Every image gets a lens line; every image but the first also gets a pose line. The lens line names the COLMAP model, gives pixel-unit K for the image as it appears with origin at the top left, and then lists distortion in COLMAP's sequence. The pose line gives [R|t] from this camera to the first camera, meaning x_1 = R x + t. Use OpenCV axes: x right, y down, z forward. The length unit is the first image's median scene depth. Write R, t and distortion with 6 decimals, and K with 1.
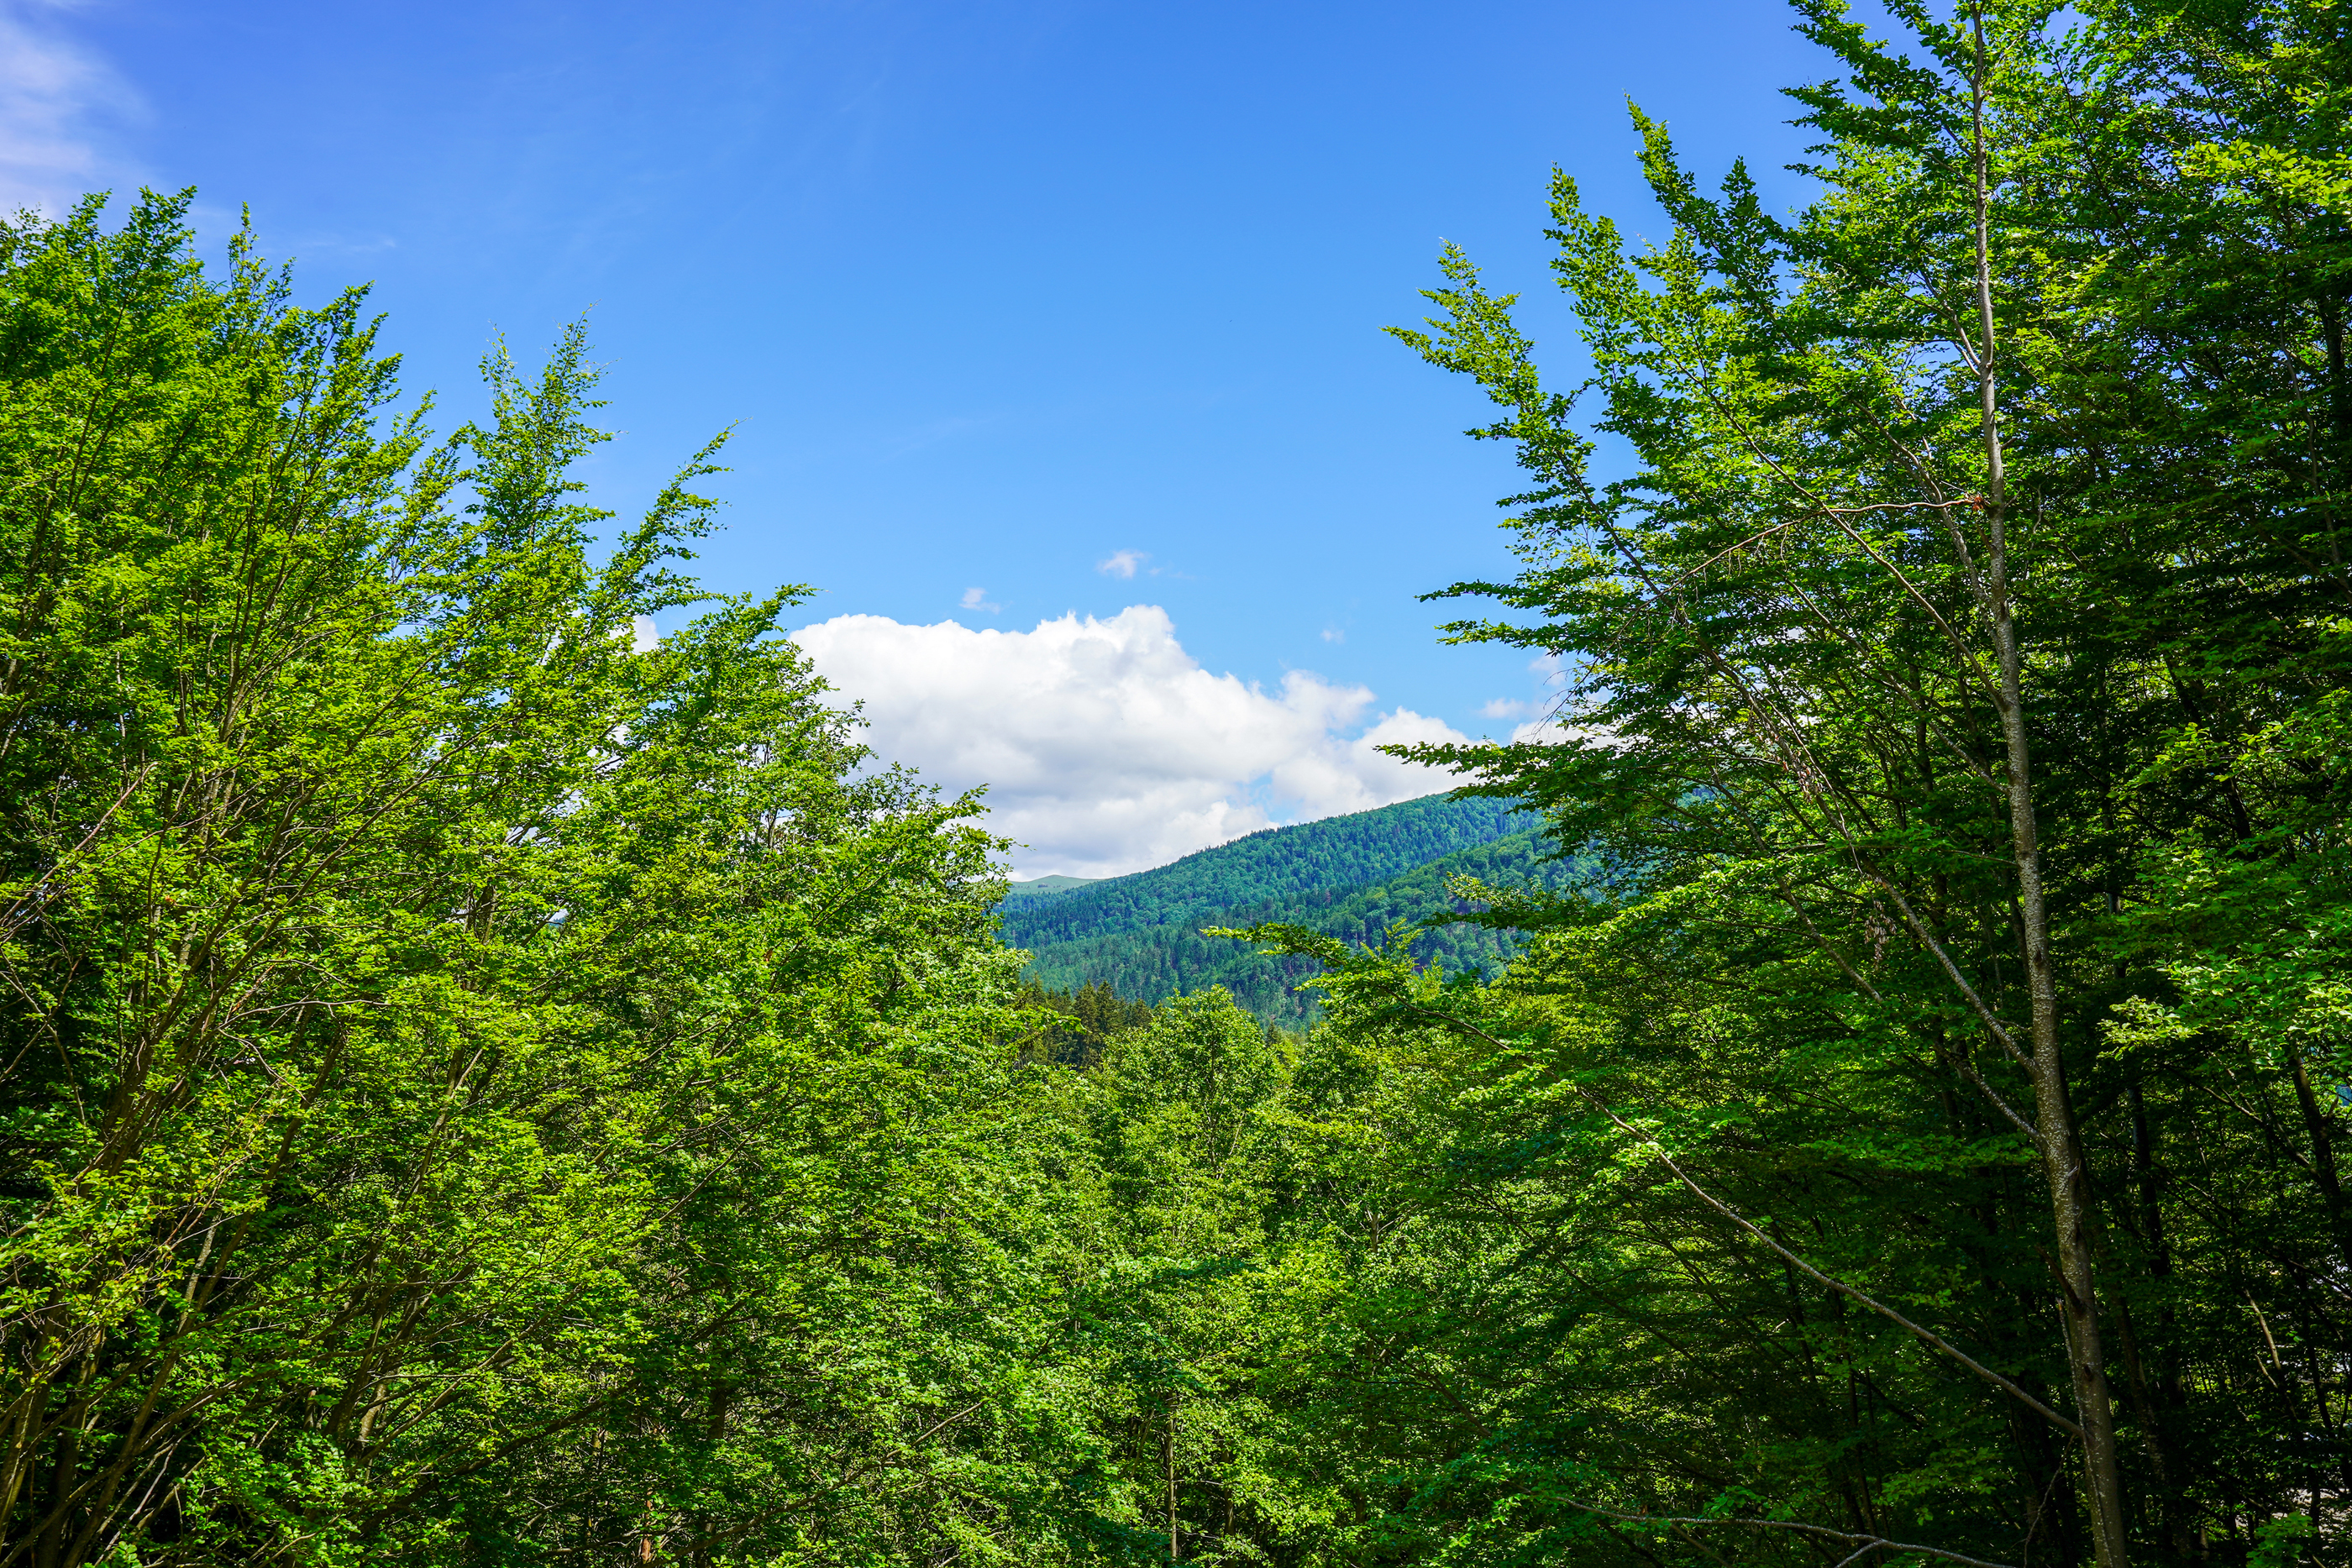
lens RADIAL K [[2229.2, 0, 1159.6], [0, 2229.2, 792.6], [0, 0, 1]] dist [0.089140, 0.000000]
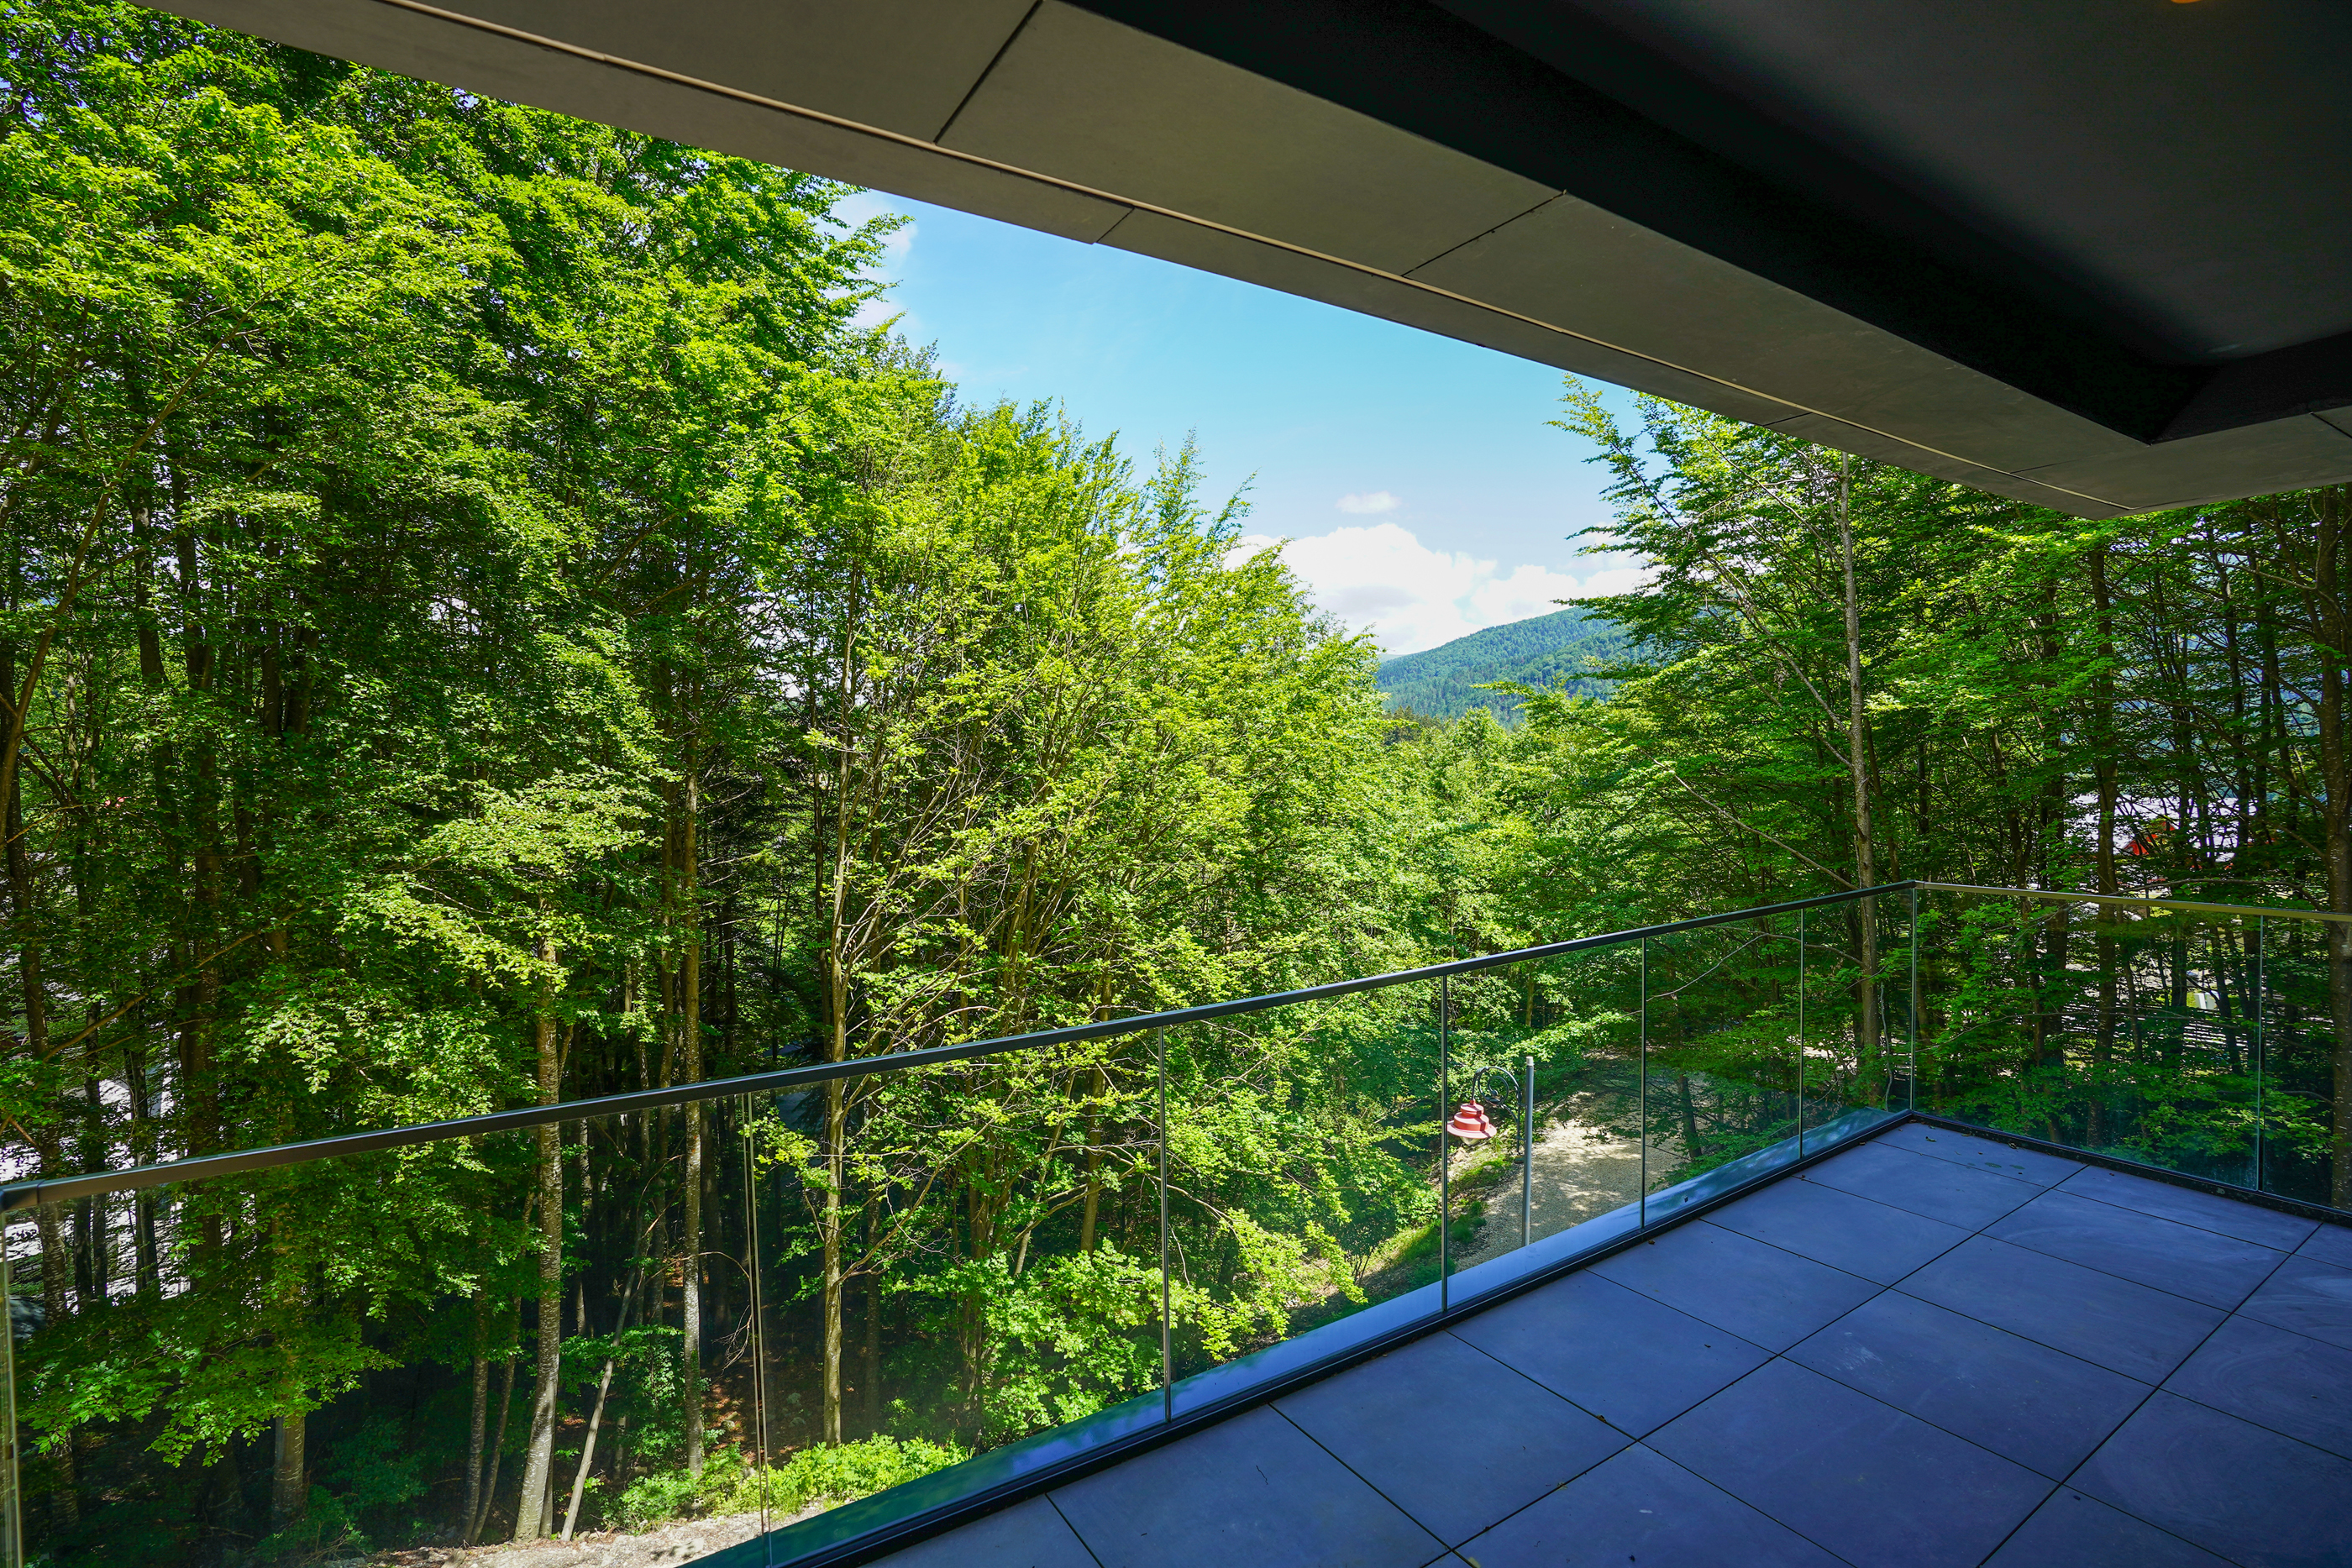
lens RADIAL K [[1096.3, 0, 1176.1], [0, 1096.3, 769.8], [0, 0, 1]] dist [-0.055897, 0.014122]
pose [[0.968753, -0.007848, -0.247902, 0.004464], [0.042959, 0.989702, 0.136547, -0.016487], [0.244278, -0.142930, 0.959114, -0.166929]]
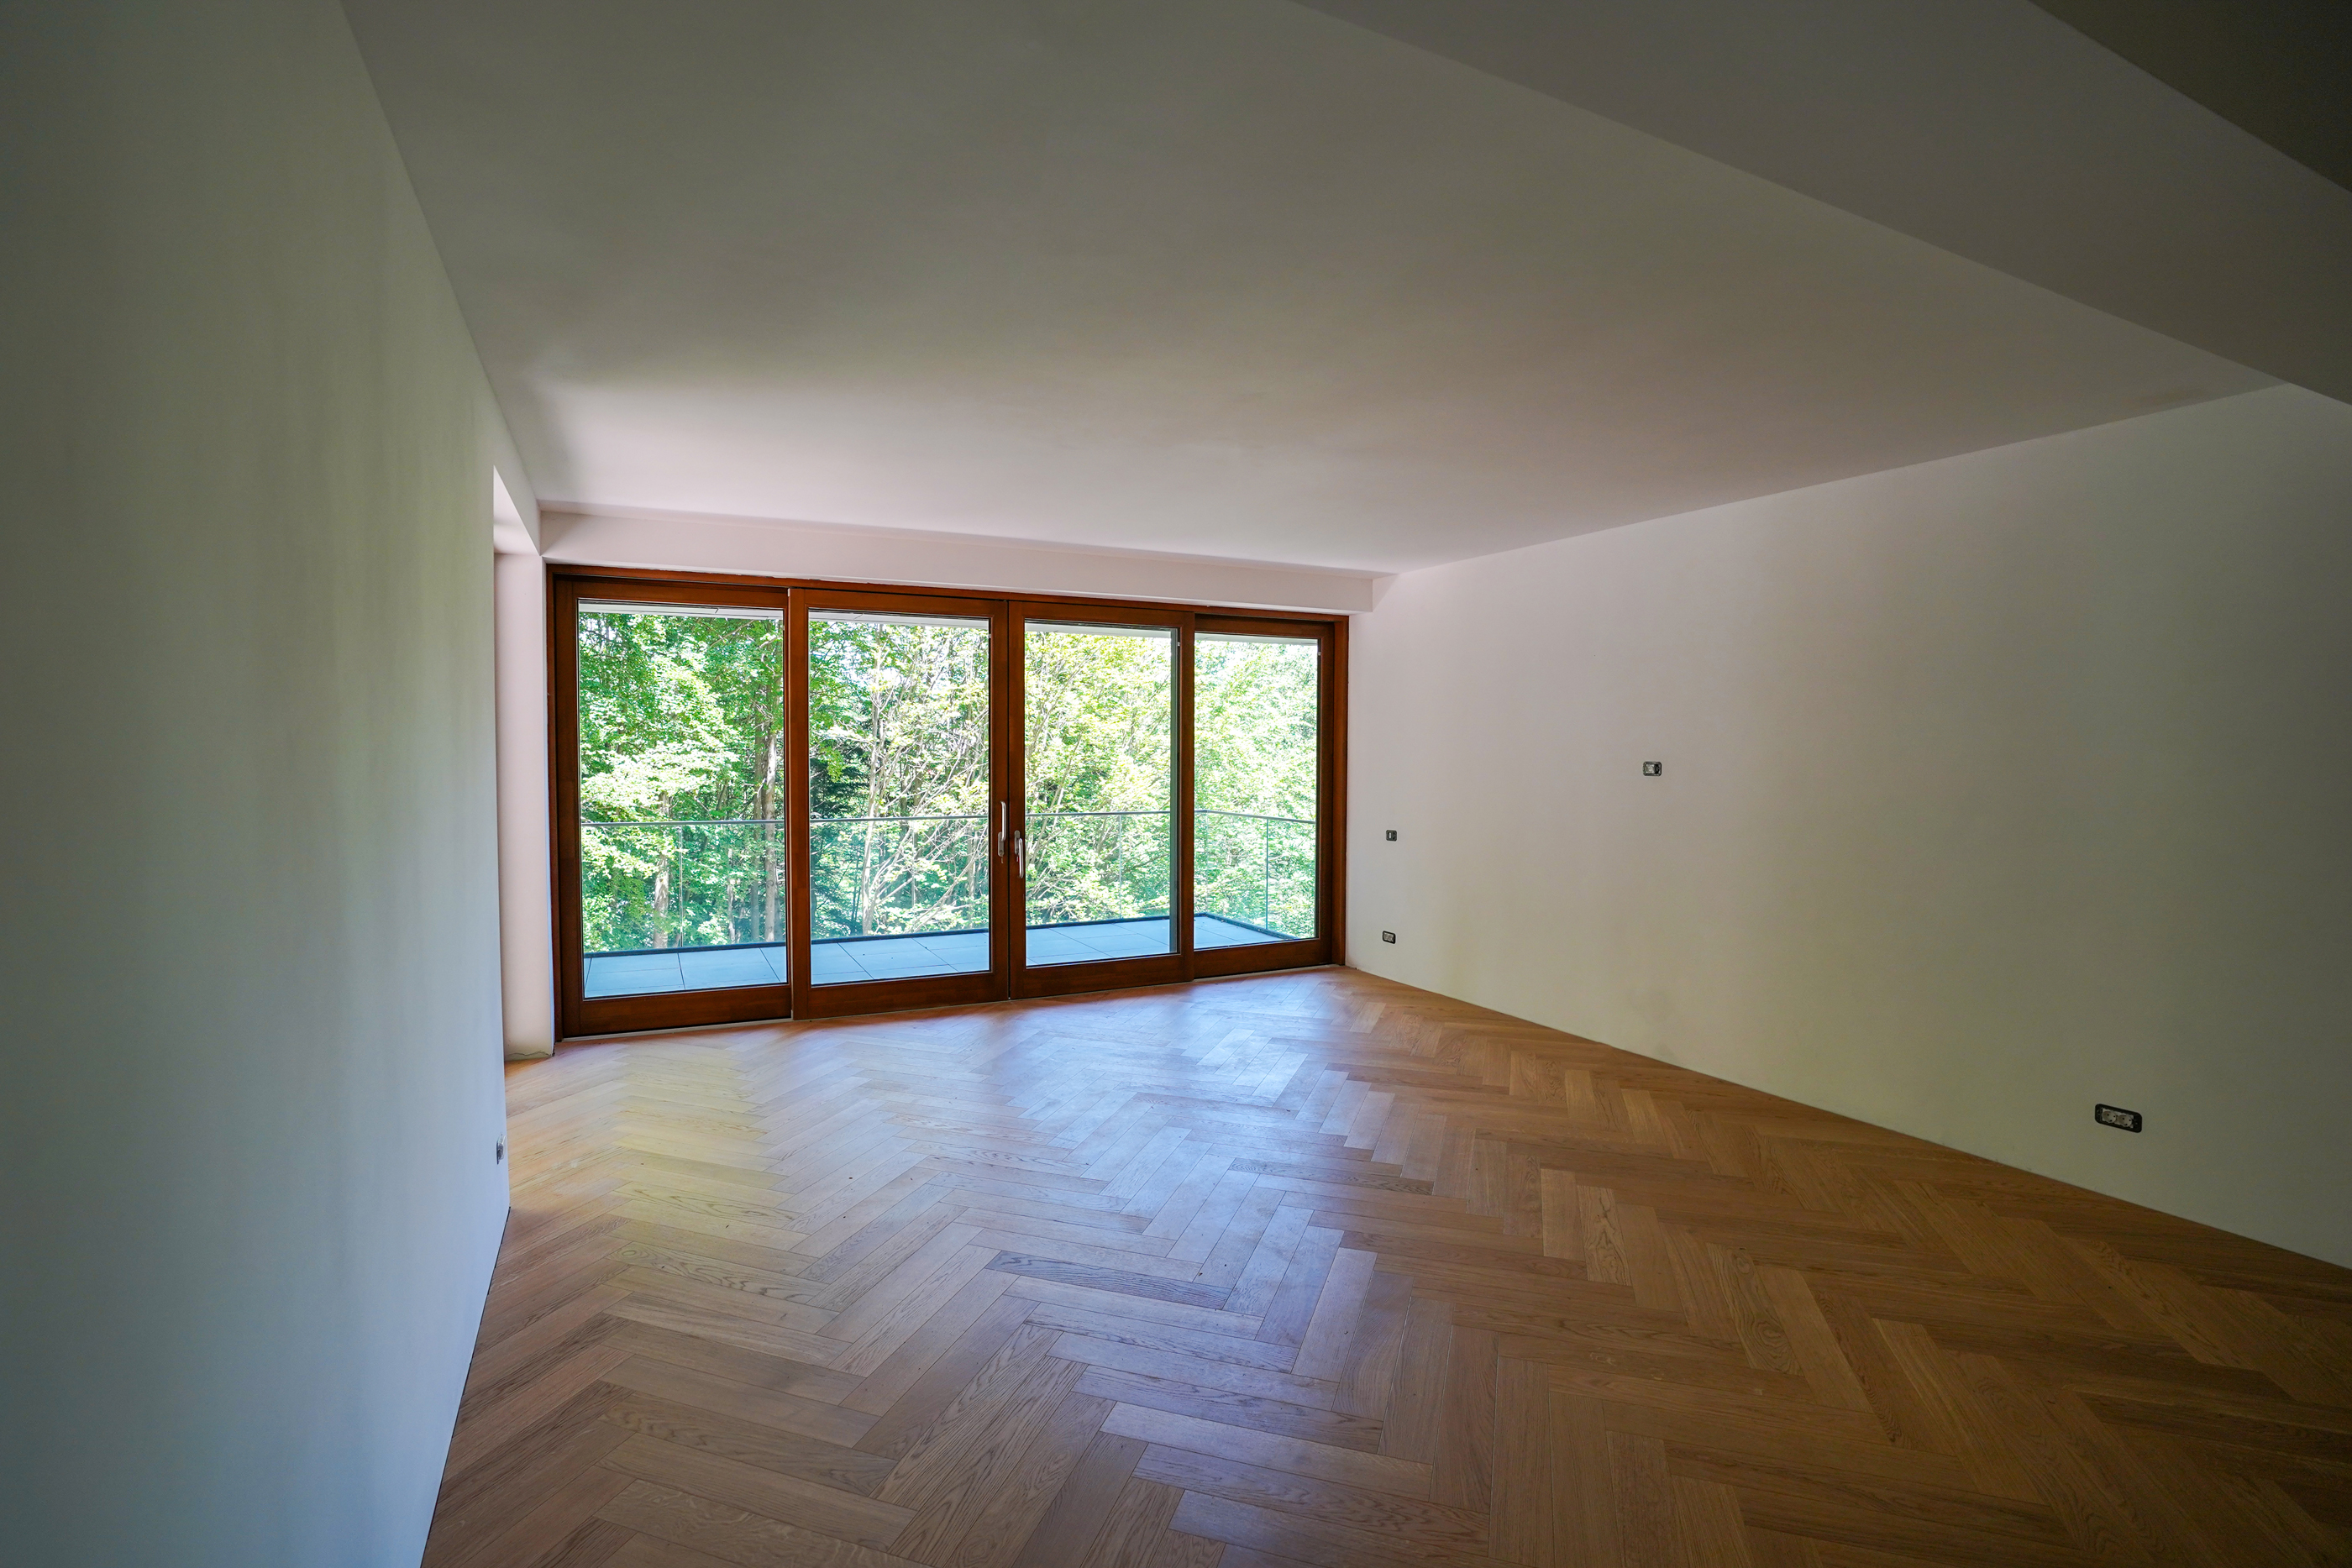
lens RADIAL K [[1096.3, 0, 1158.9], [0, 1096.3, 789.0], [0, 0, 1]] dist [-0.055897, 0.014122]
pose [[0.927868, 0.017461, -0.372500, 0.299615], [0.040290, 0.988362, 0.146689, -0.036035], [0.370726, -0.151116, 0.916366, -0.400674]]
